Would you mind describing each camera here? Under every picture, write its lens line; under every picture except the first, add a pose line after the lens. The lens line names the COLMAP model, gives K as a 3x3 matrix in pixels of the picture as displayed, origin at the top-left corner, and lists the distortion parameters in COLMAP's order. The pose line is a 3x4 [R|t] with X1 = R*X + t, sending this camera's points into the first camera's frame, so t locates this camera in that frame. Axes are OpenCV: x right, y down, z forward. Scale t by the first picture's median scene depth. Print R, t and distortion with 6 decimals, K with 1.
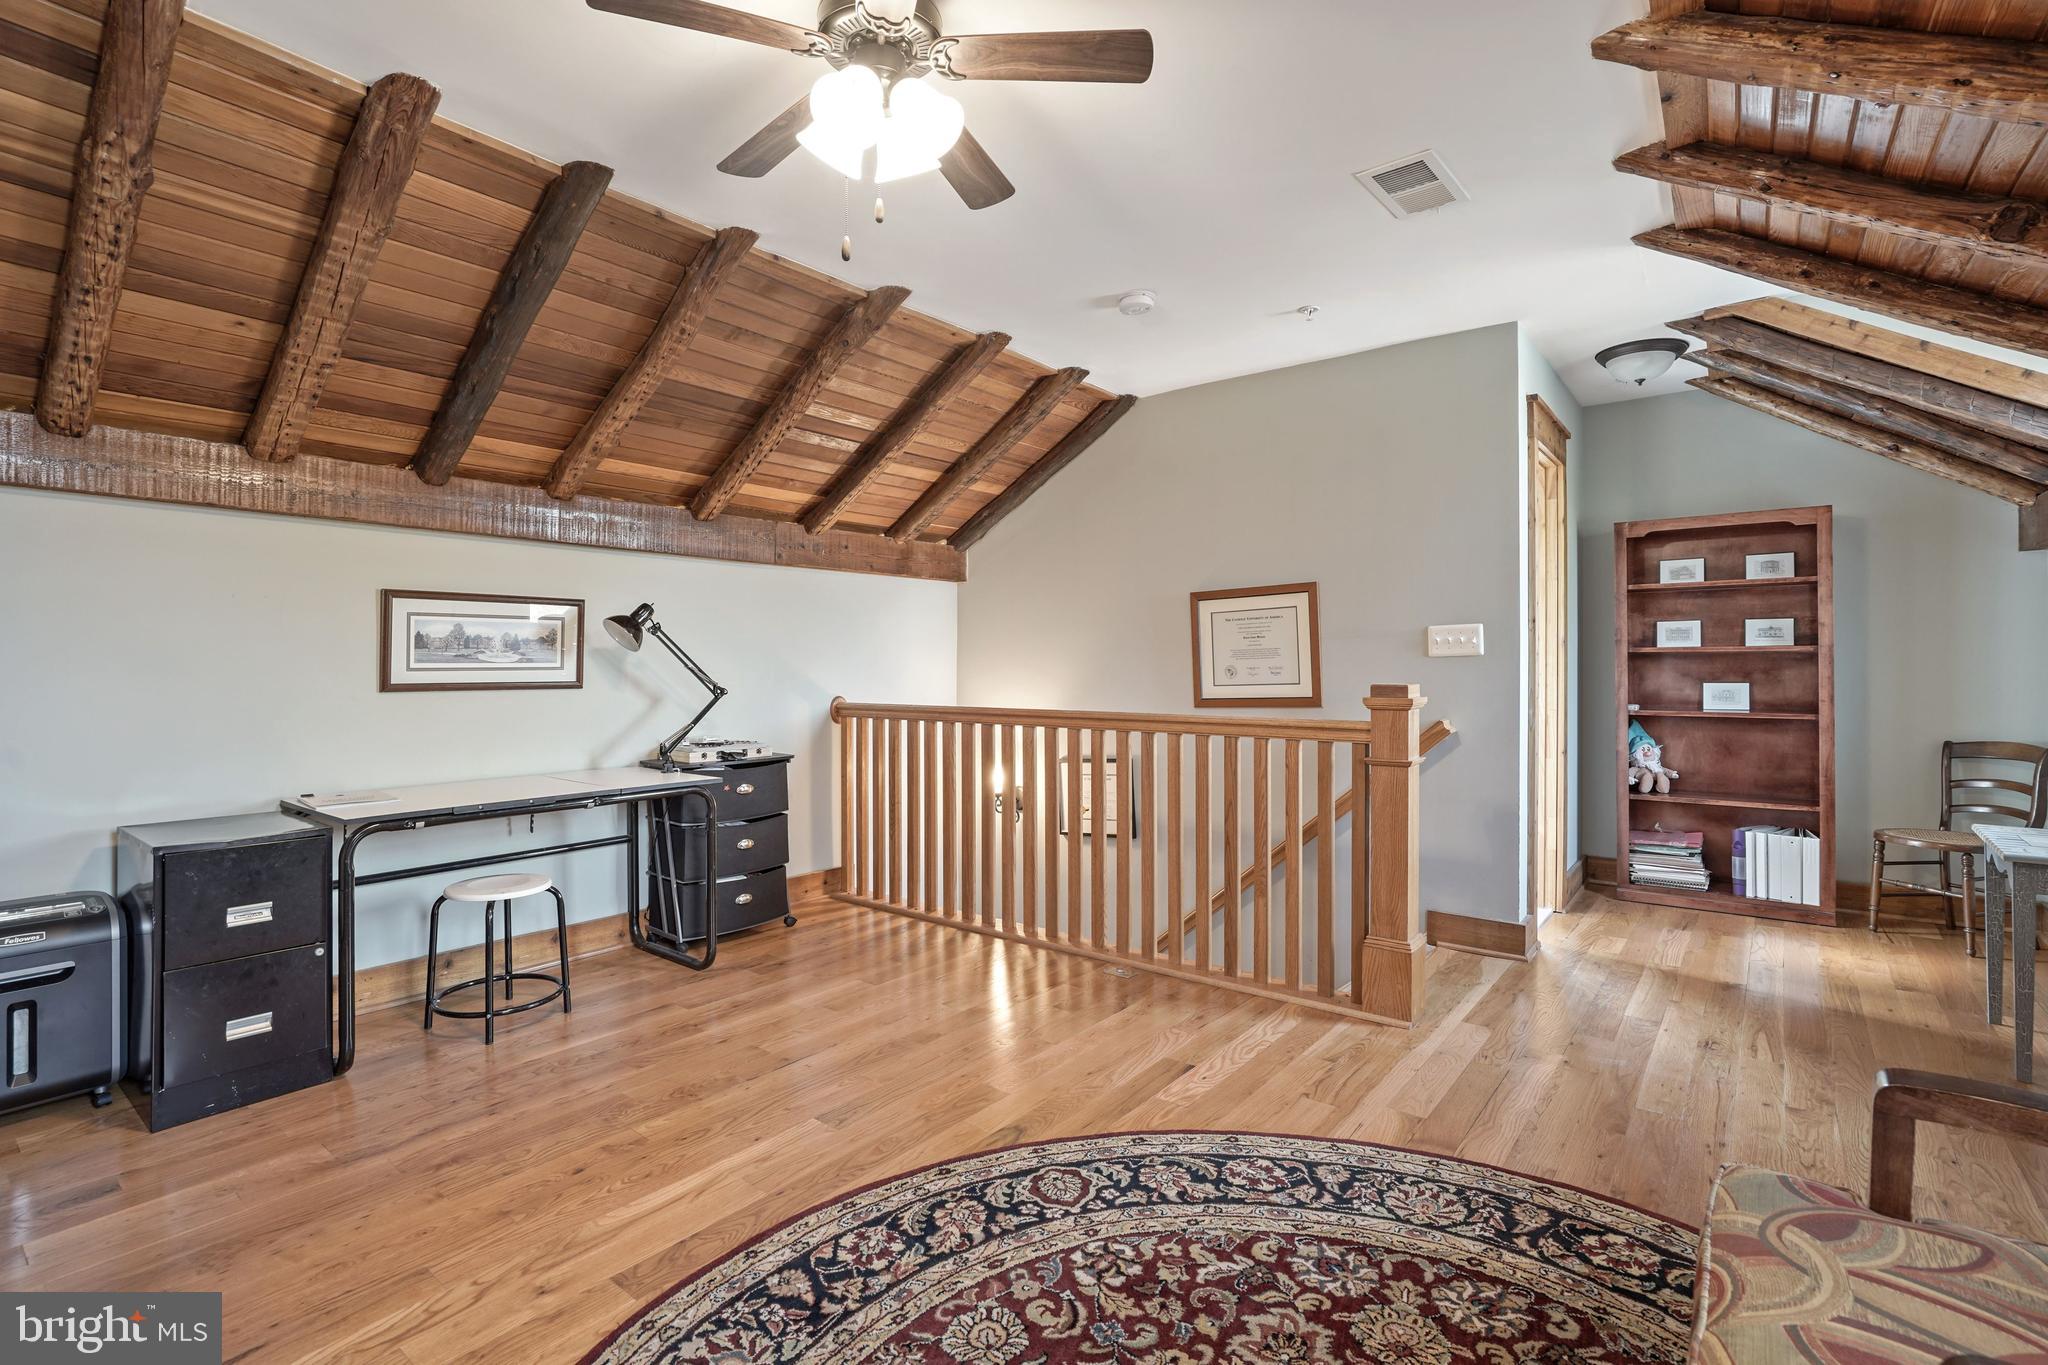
lens RADIAL K [[962.0, 0, 1018.4], [0, 962.0, 671.3], [0, 0, 1]] dist [-0.064486, 0.039169]
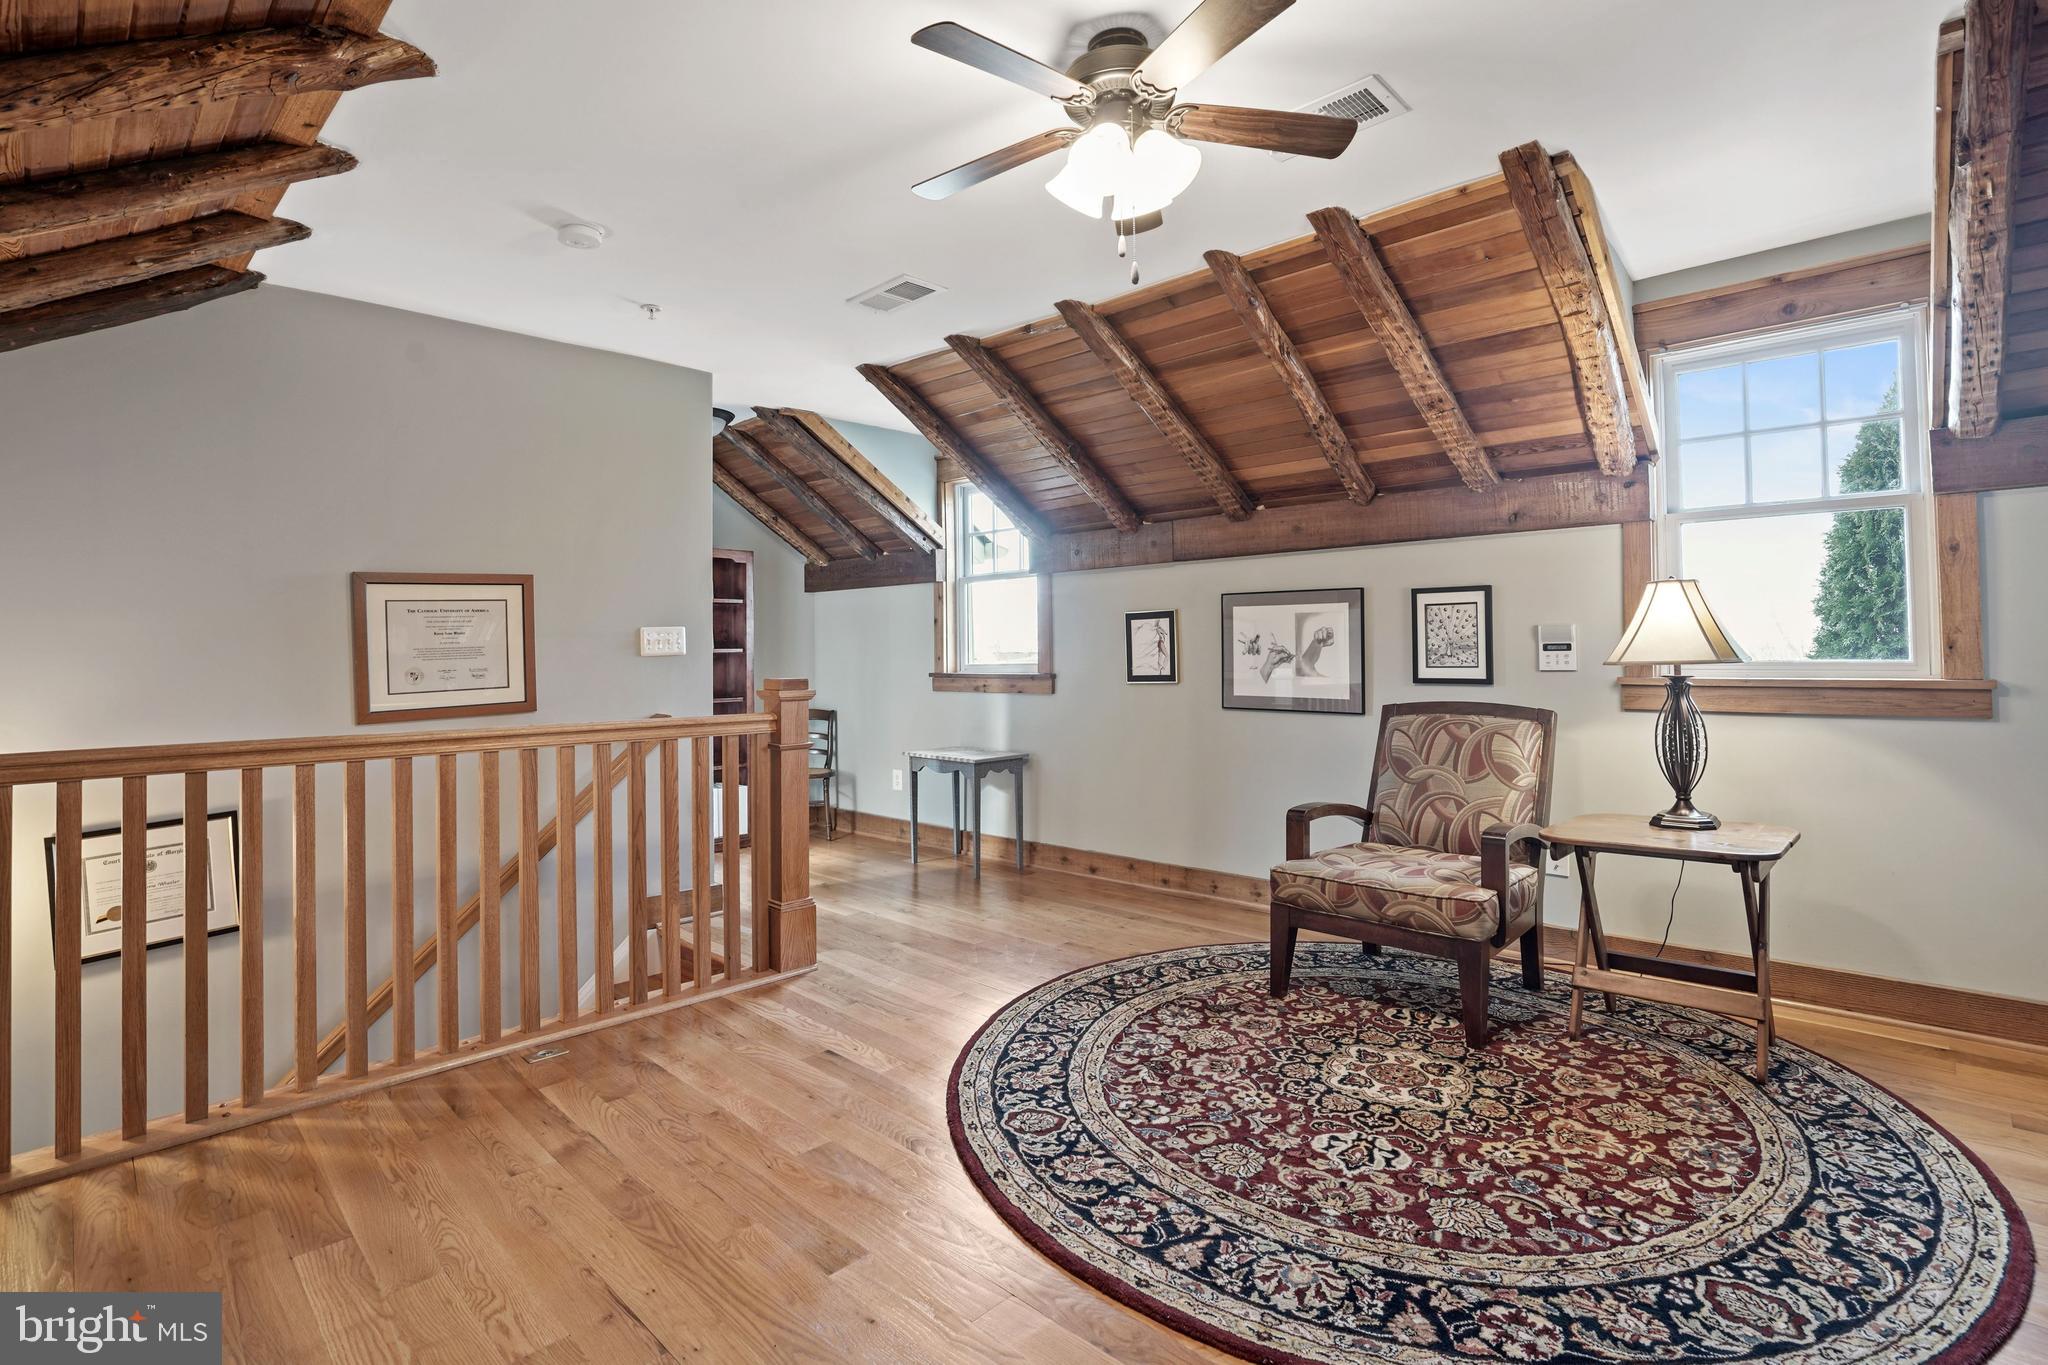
lens RADIAL K [[962.0, 0, 1018.4], [0, 962.0, 671.3], [0, 0, 1]] dist [-0.064486, 0.039169]
pose [[0.090841, -0.015981, 0.995737, -1.134132], [0.012574, 0.999810, 0.014899, -0.018835], [-0.995786, 0.011167, 0.091025, 0.943408]]
